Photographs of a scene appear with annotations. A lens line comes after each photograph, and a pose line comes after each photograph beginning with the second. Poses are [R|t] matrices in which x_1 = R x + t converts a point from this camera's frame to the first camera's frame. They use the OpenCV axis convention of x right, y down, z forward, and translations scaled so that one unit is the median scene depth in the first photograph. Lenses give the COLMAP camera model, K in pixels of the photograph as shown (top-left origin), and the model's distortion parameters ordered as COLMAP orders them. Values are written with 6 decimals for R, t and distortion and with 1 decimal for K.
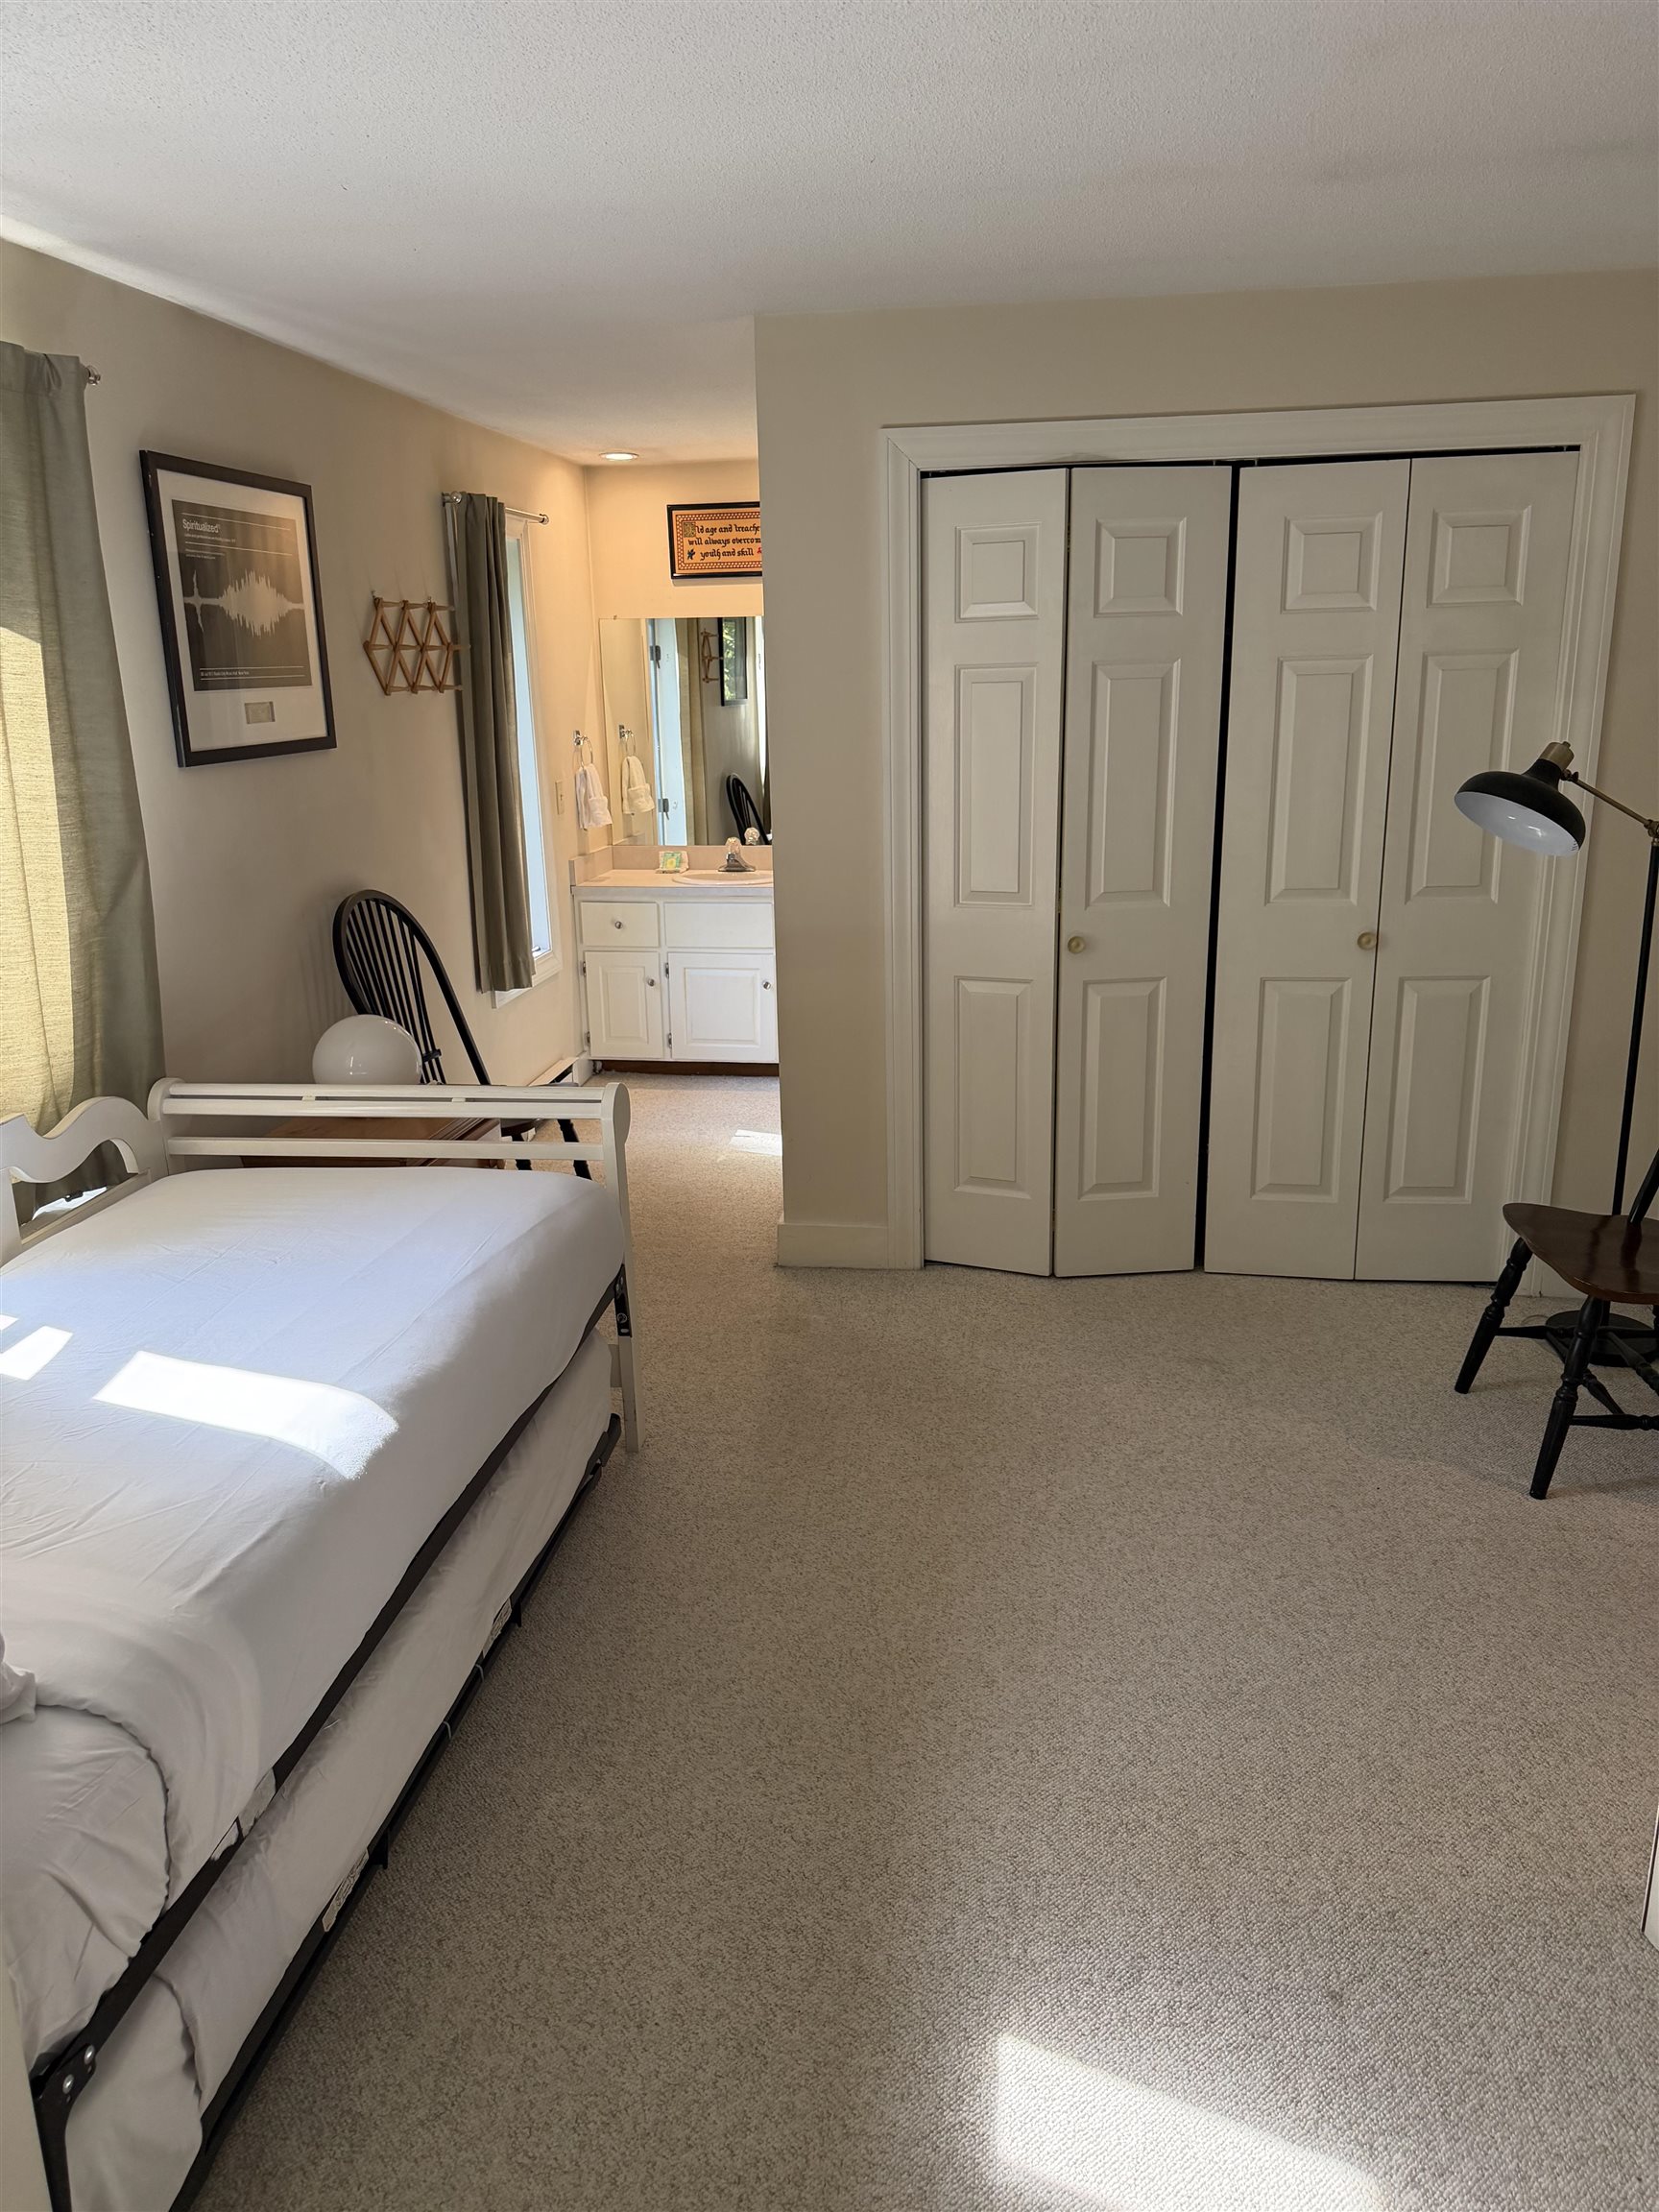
lens RADIAL K [[1562.0, 0, 828.1], [0, 1562.0, 1107.6], [0, 0, 1]] dist [0.060354, -0.080637]
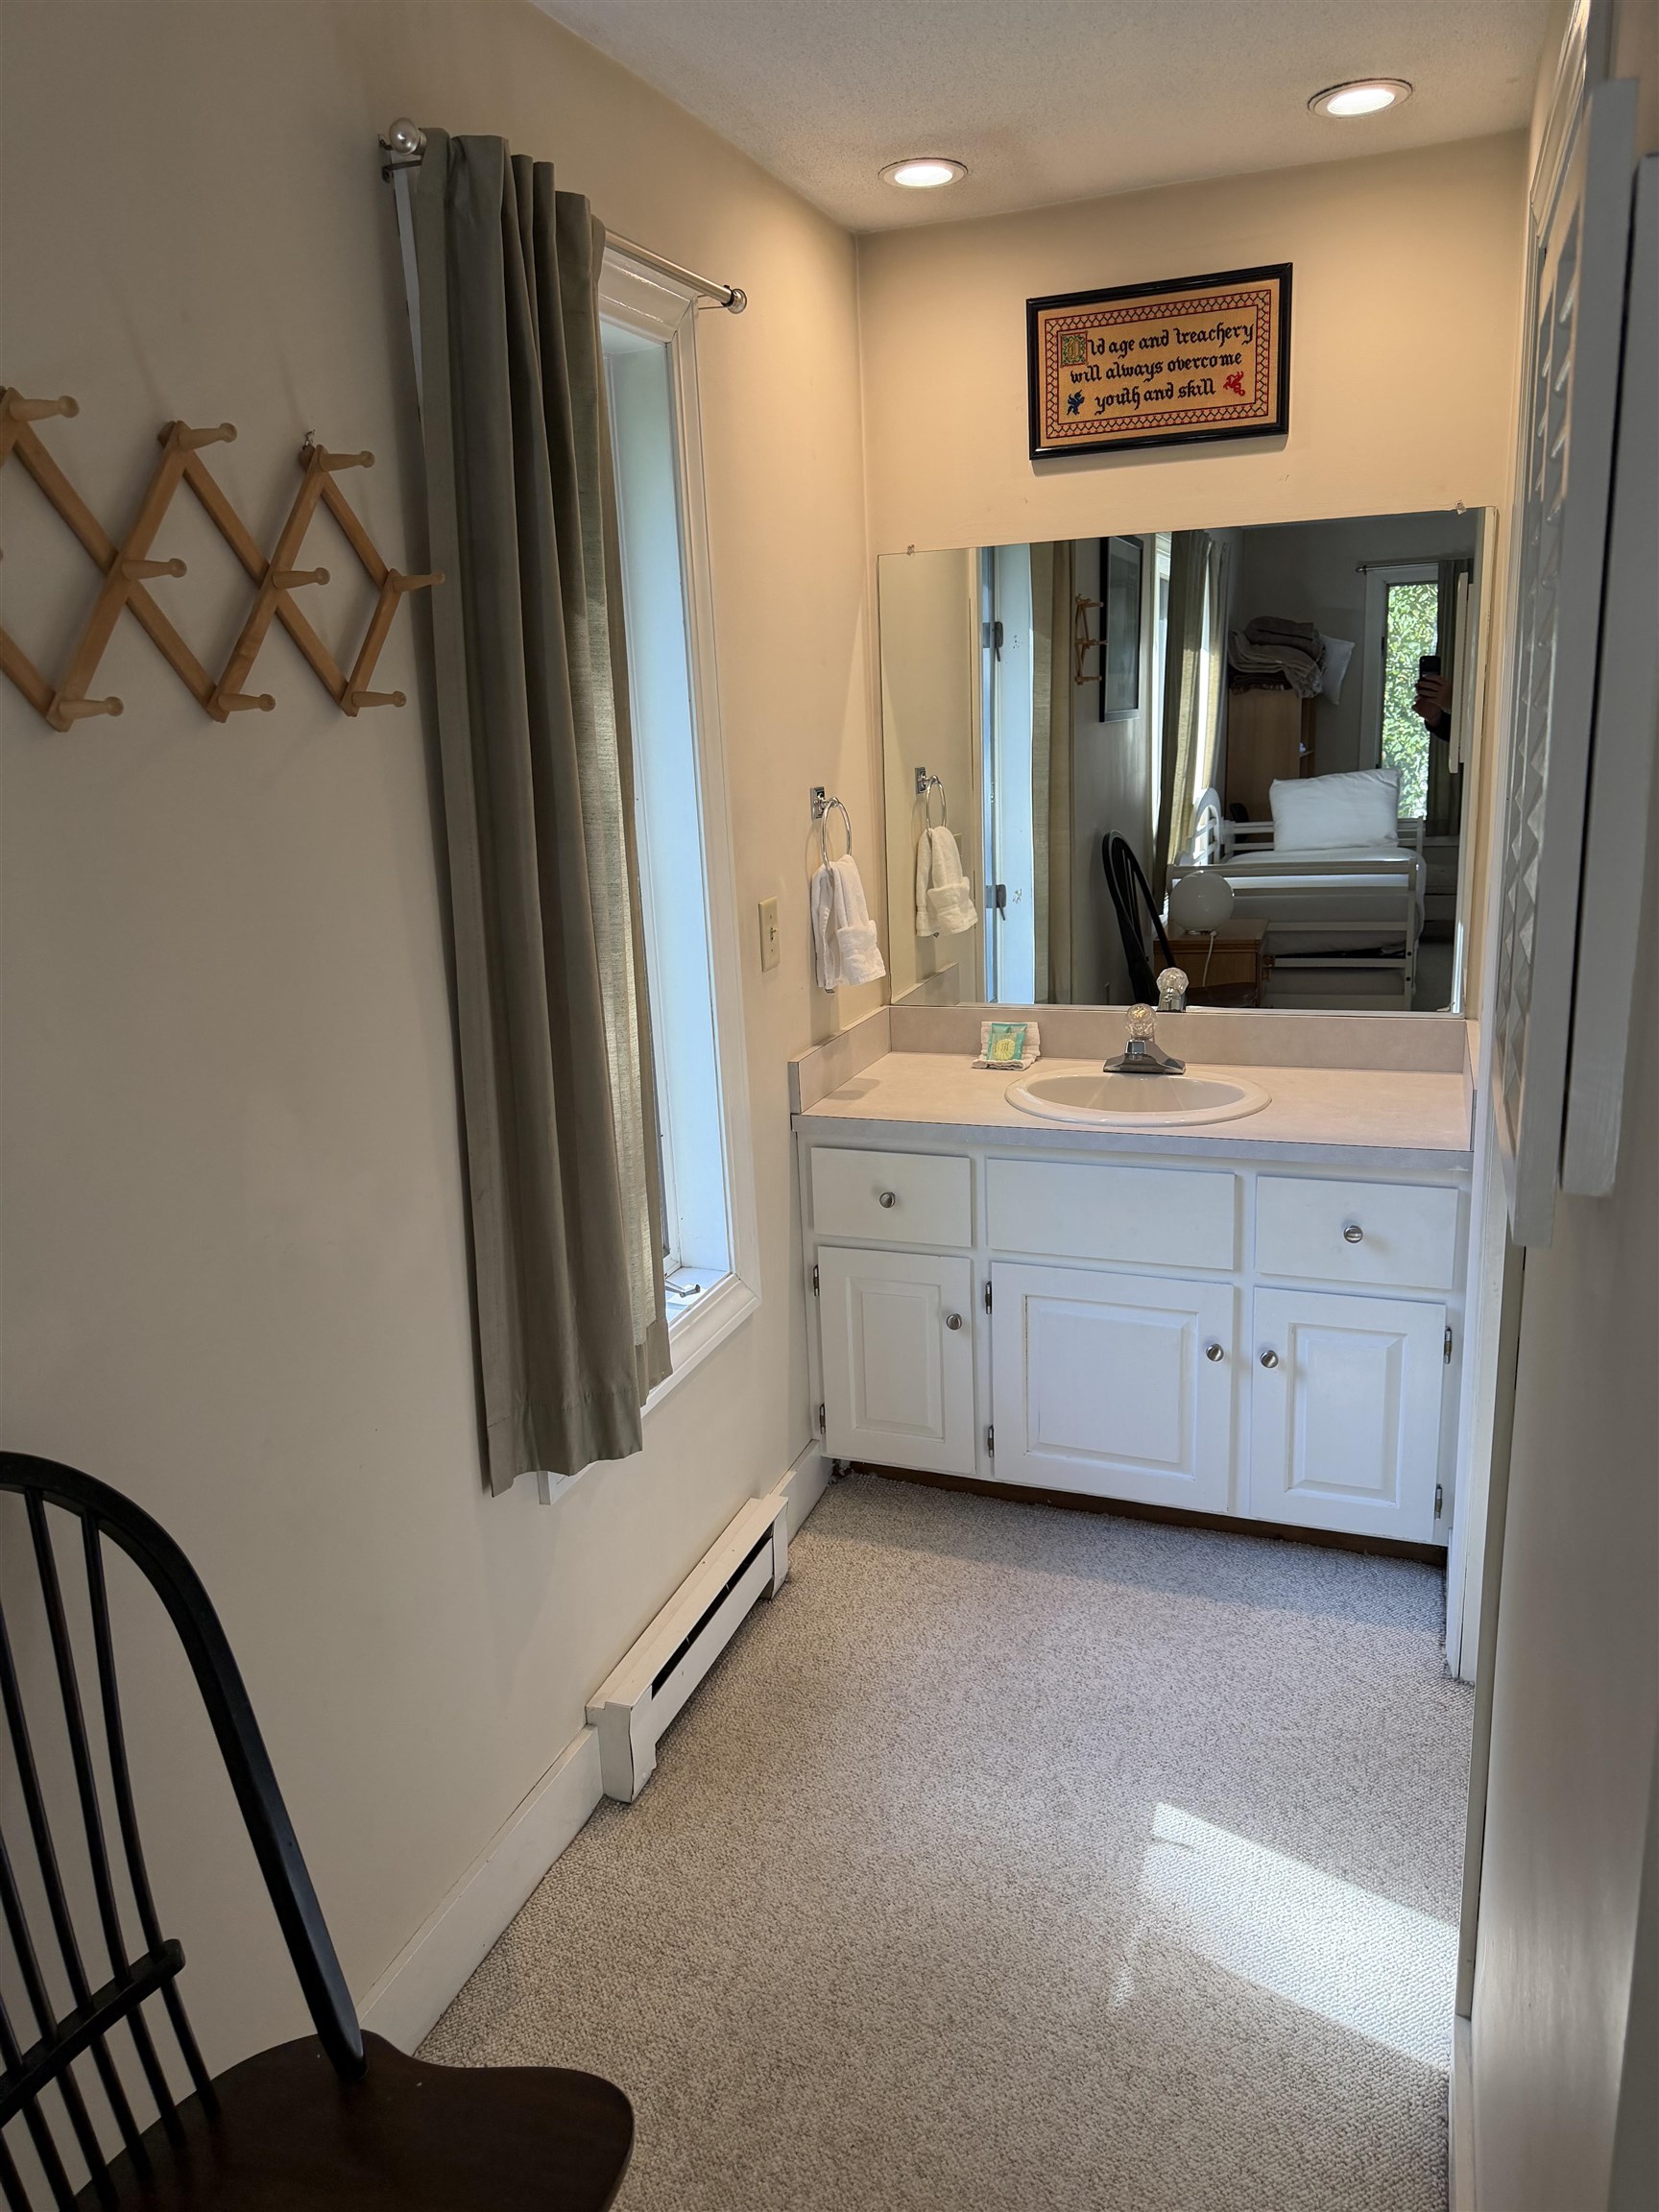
lens RADIAL K [[1562.0, 0, 812.4], [0, 1562.0, 1097.7], [0, 0, 1]] dist [0.060354, -0.080637]
pose [[0.975571, 0.032356, -0.217290, -0.055132], [-0.035357, 0.999325, -0.009937, -0.139880], [0.216822, 0.017377, 0.976057, 0.533572]]
